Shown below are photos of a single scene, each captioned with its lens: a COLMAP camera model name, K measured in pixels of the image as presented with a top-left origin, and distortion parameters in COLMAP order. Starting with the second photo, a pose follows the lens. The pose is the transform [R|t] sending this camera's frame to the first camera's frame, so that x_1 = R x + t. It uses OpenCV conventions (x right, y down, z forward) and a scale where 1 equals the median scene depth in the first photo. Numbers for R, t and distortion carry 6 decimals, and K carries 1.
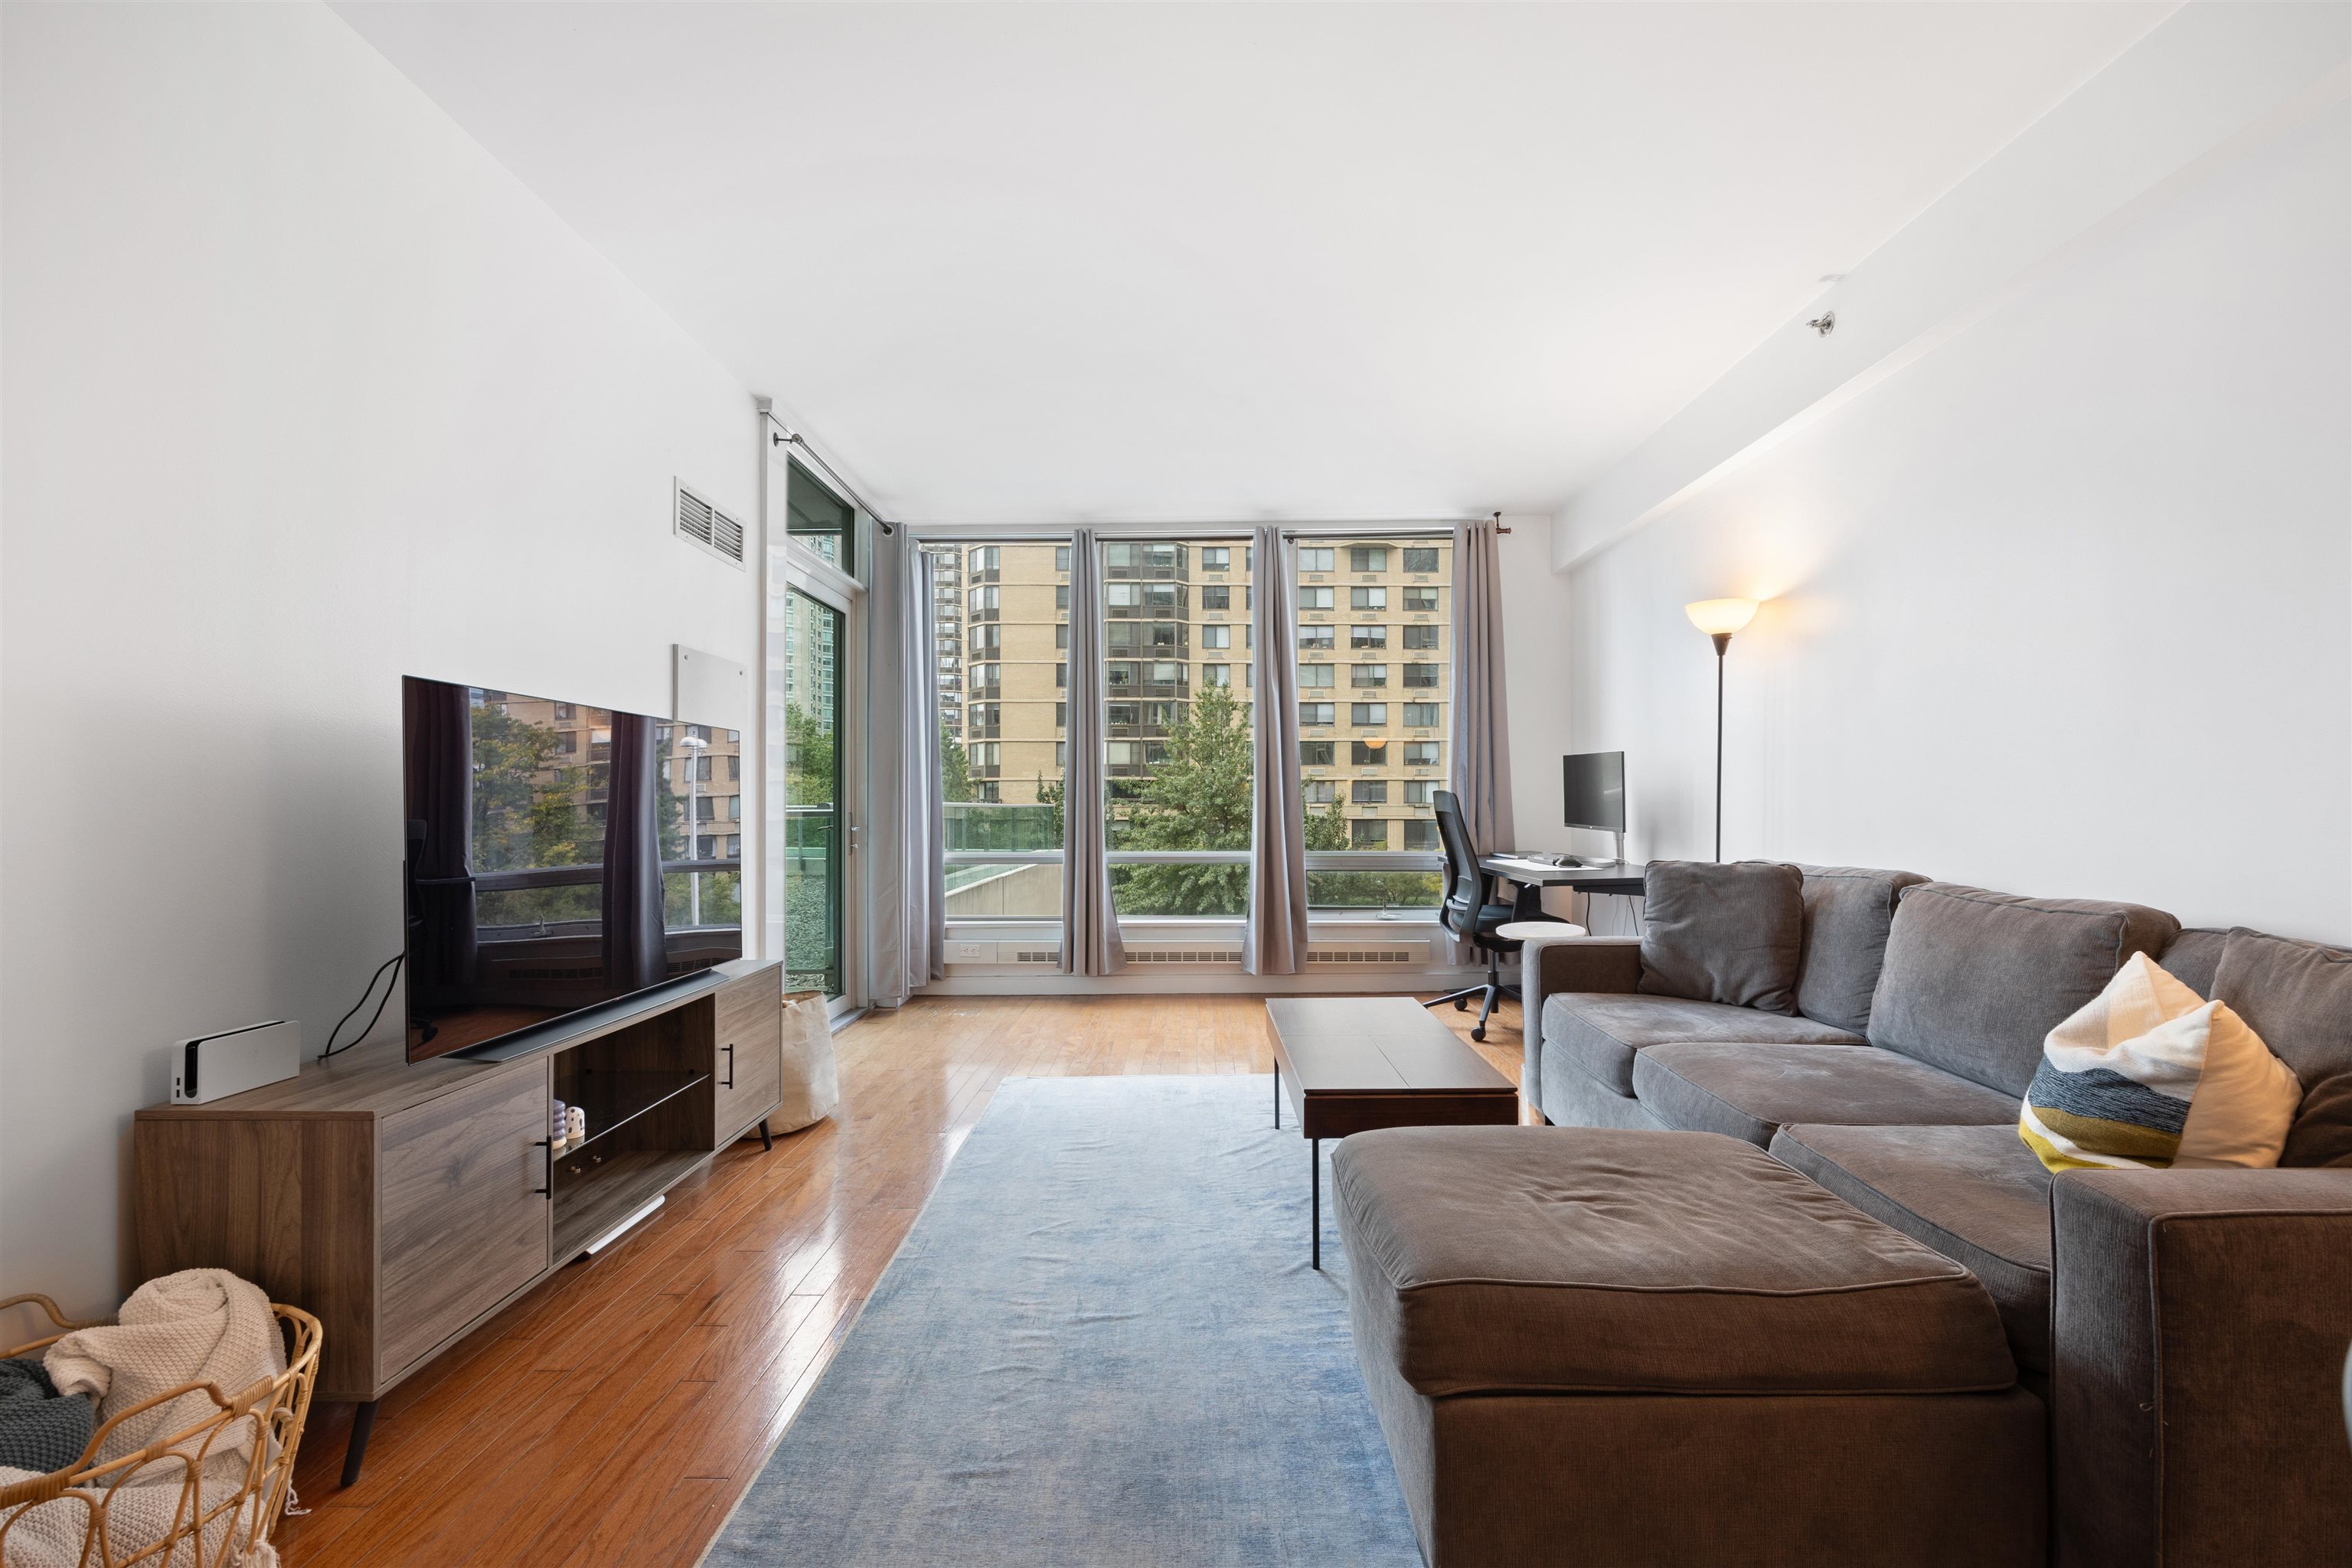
lens RADIAL K [[941.7, 0, 1167.8], [0, 941.7, 794.3], [0, 0, 1]] dist [0.000985, -0.000084]
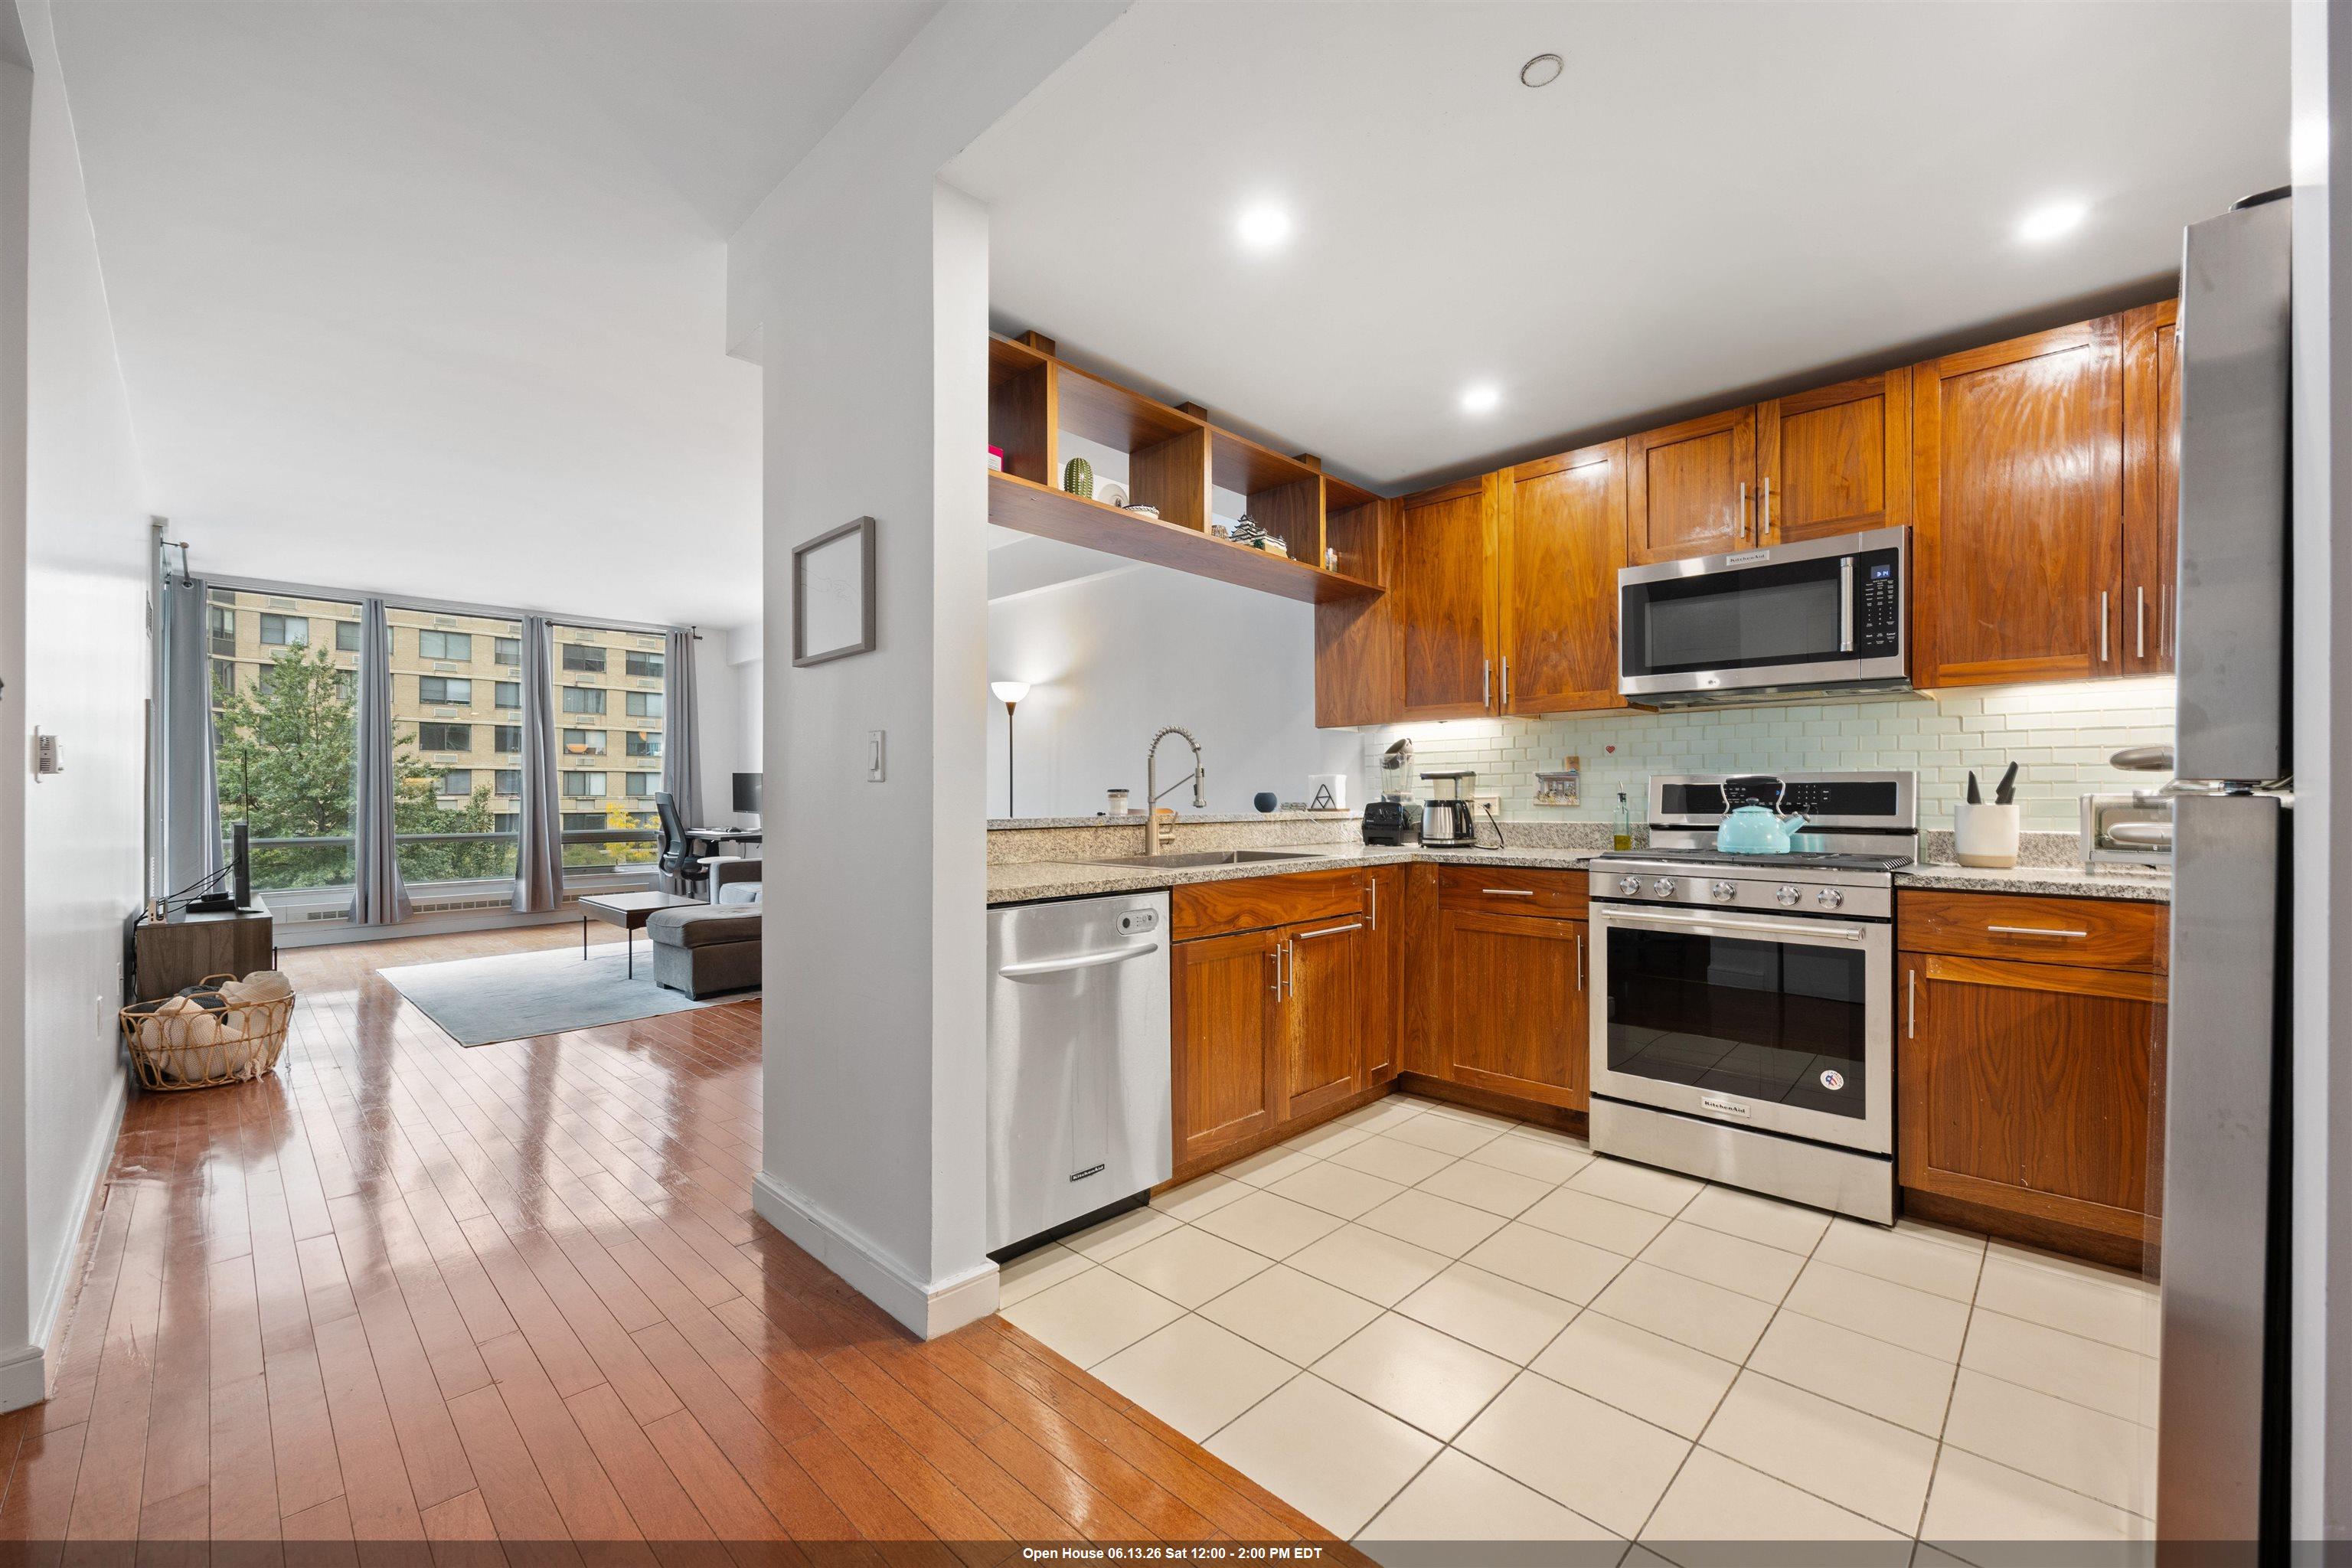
lens RADIAL K [[941.7, 0, 1167.8], [0, 941.7, 794.3], [0, 0, 1]] dist [0.000985, -0.000084]
pose [[0.679104, 0.001969, 0.734039, -0.317606], [-0.008120, 0.999955, 0.004830, -0.014193], [-0.733997, -0.009240, 0.679090, -0.789050]]
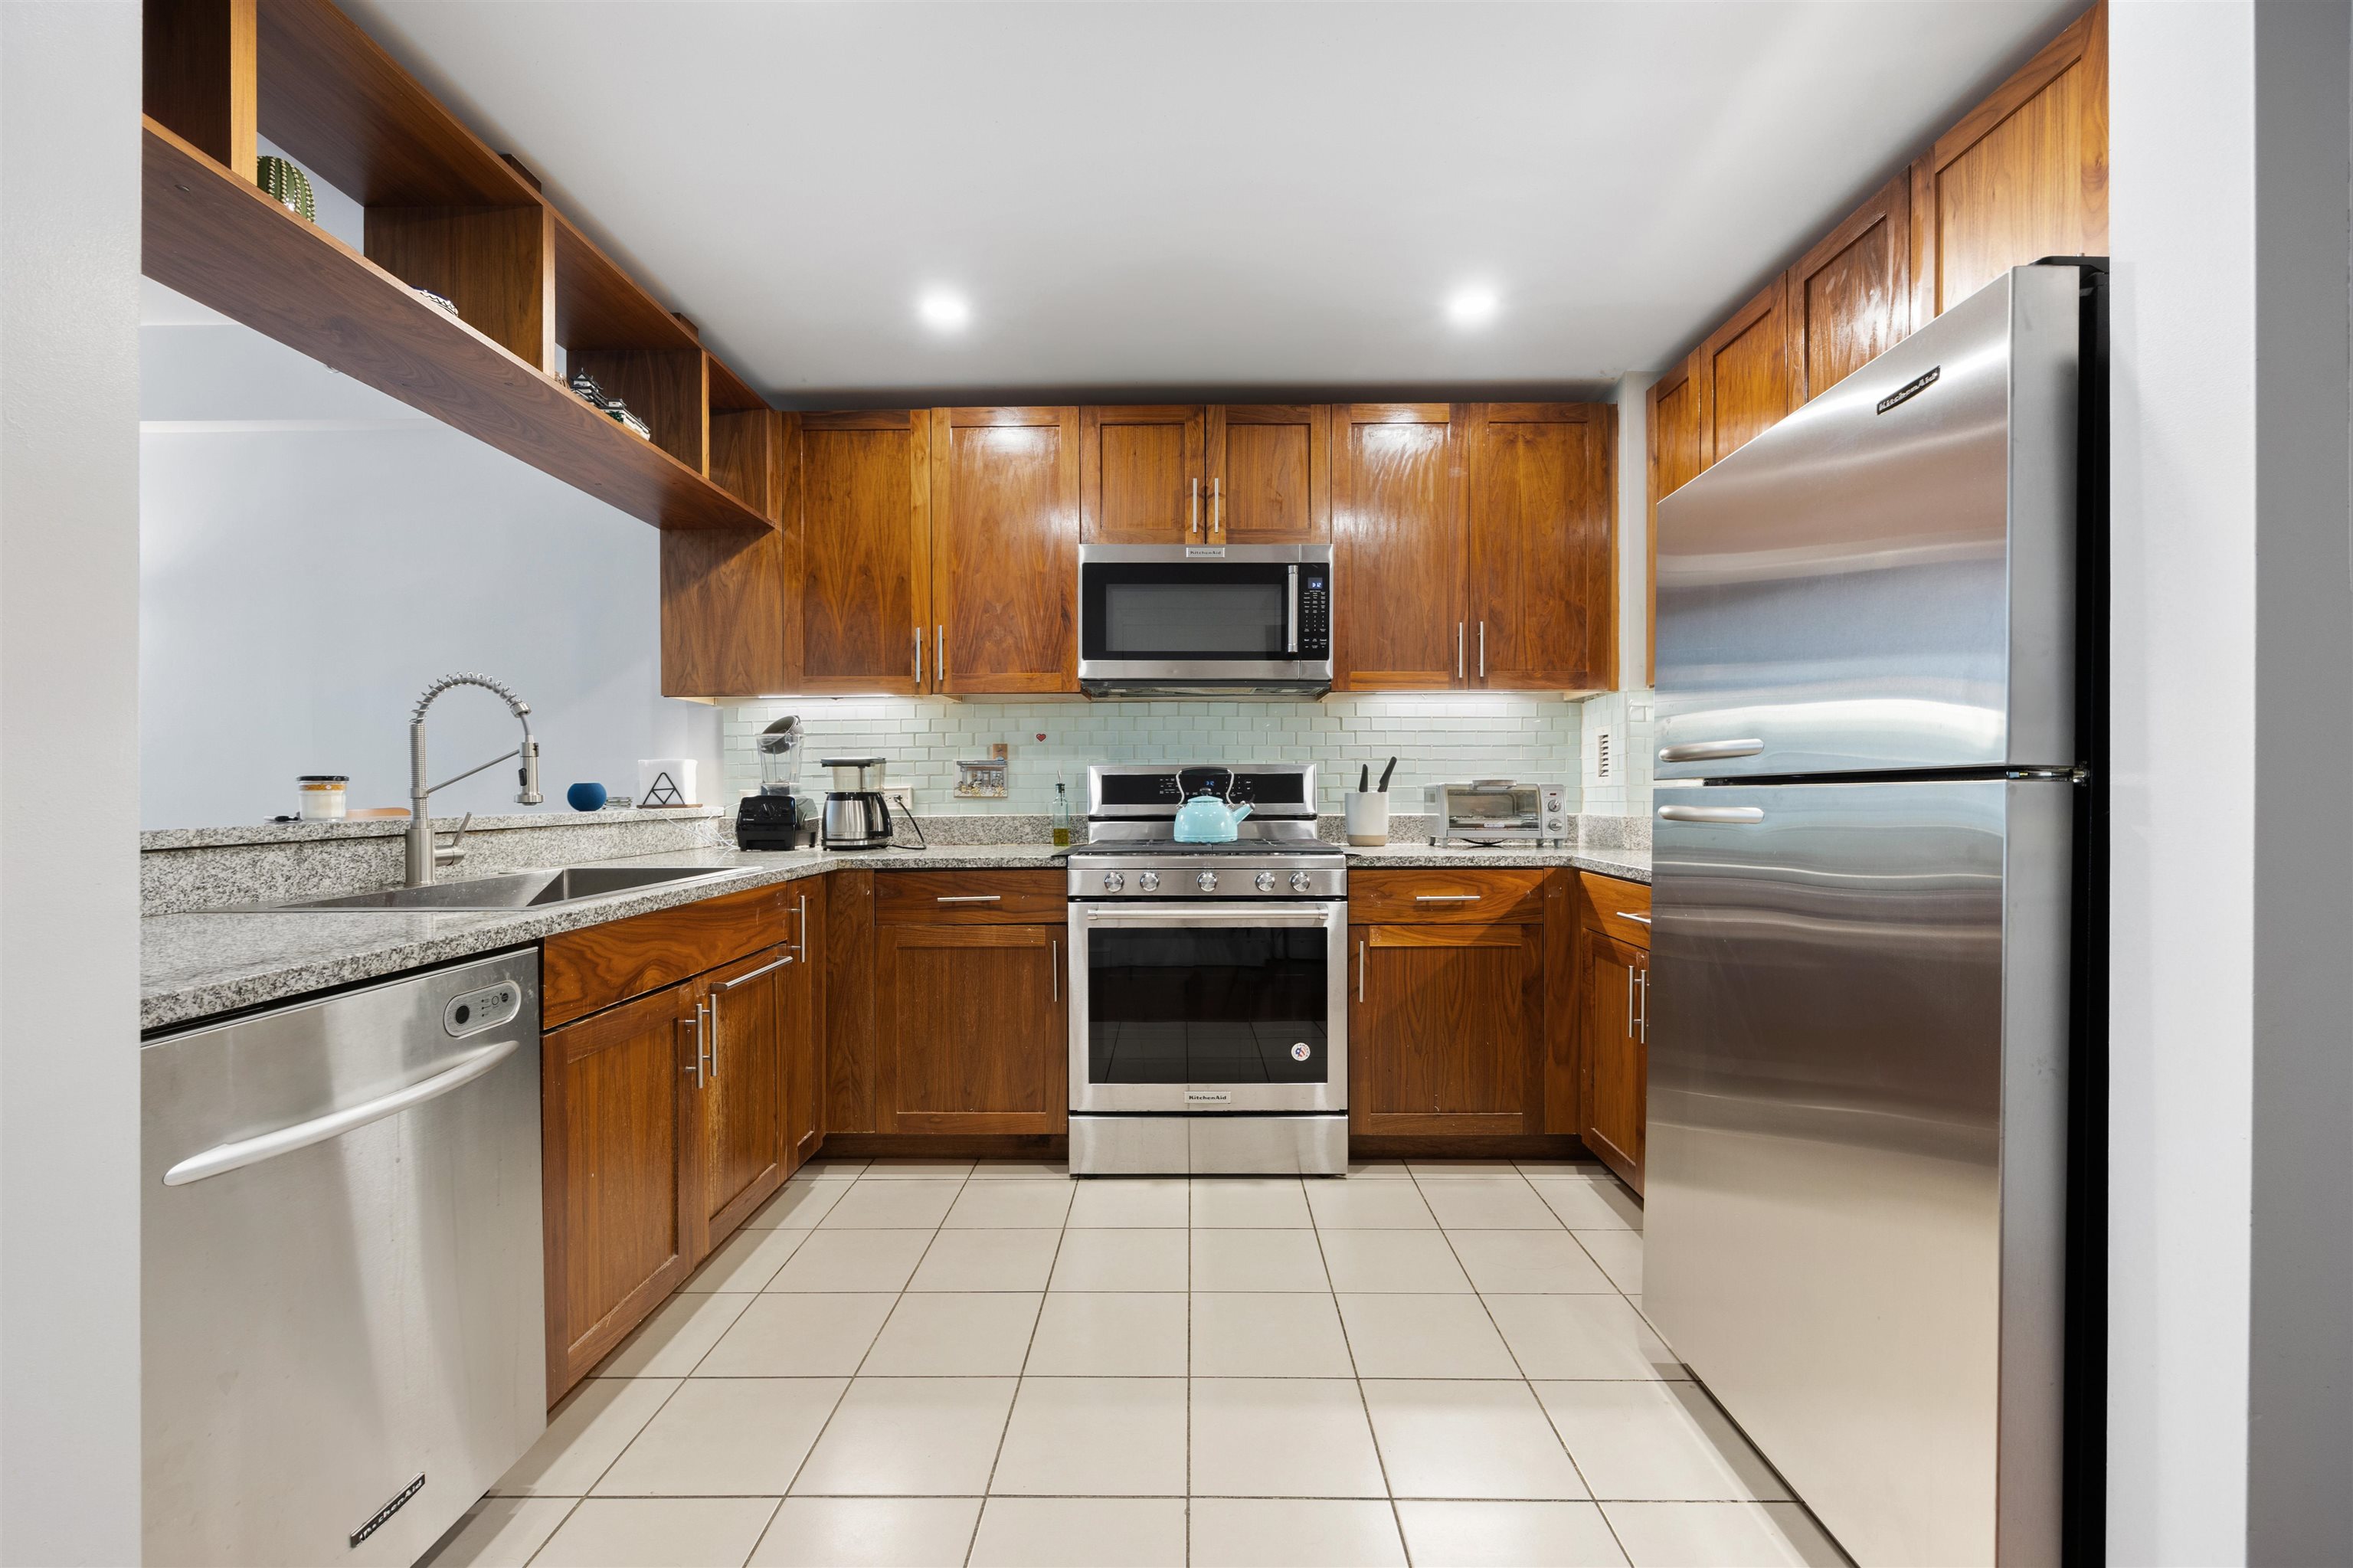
lens RADIAL K [[955.9, 0, 1194.6], [0, 955.9, 789.0], [0, 0, 1]] dist [-0.000010, 0.000126]
pose [[-0.034522, 0.000174, 0.999404, -0.231538], [-0.007767, 0.999970, -0.000442, -0.010073], [-0.999374, -0.007777, -0.034520, -0.587339]]
